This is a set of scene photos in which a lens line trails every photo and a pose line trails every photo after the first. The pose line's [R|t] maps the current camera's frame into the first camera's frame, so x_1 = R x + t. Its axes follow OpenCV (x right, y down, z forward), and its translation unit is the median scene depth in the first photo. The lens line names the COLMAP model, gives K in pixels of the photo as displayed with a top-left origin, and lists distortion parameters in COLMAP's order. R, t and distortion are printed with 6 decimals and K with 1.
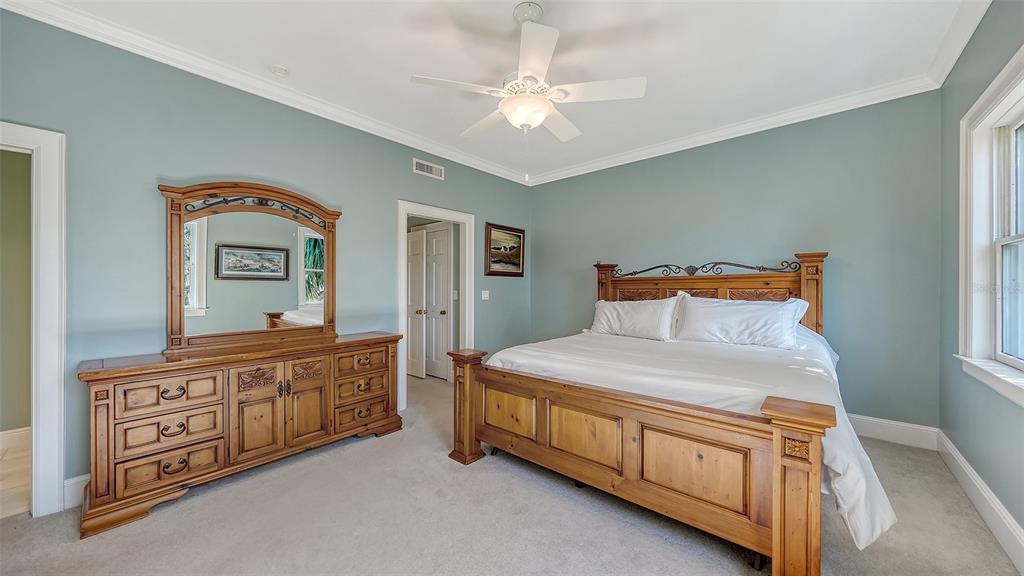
lens RADIAL K [[351.6, 0, 516.1], [0, 351.6, 290.0], [0, 0, 1]] dist [-0.003349, -0.000618]
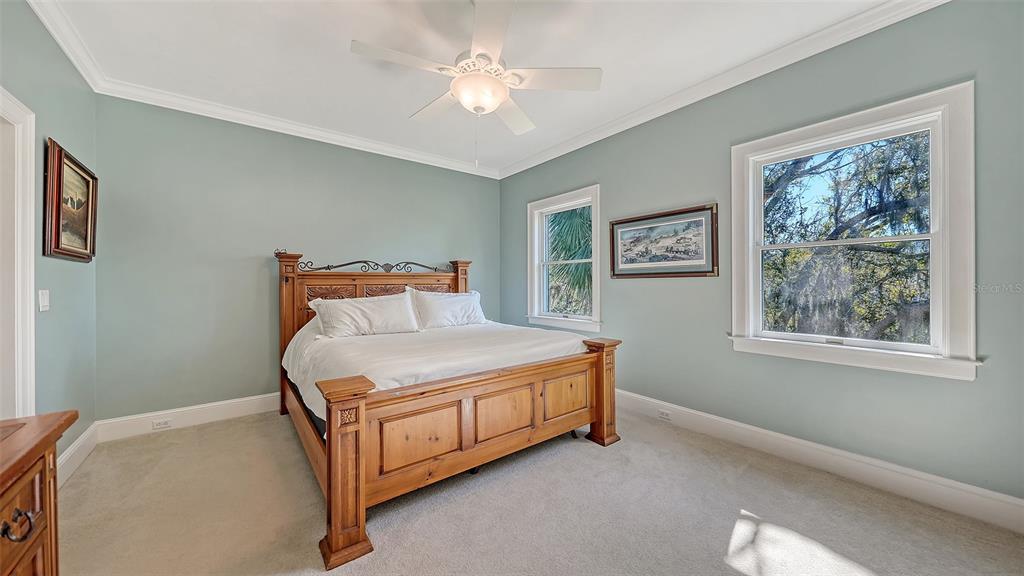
lens RADIAL K [[351.6, 0, 508.4], [0, 351.6, 282.2], [0, 0, 1]] dist [-0.003349, -0.000618]
pose [[0.197365, 0.002362, 0.980327, -0.559840], [0.003455, 0.999989, -0.003105, -0.006727], [-0.980324, 0.004000, 0.197354, 0.458979]]
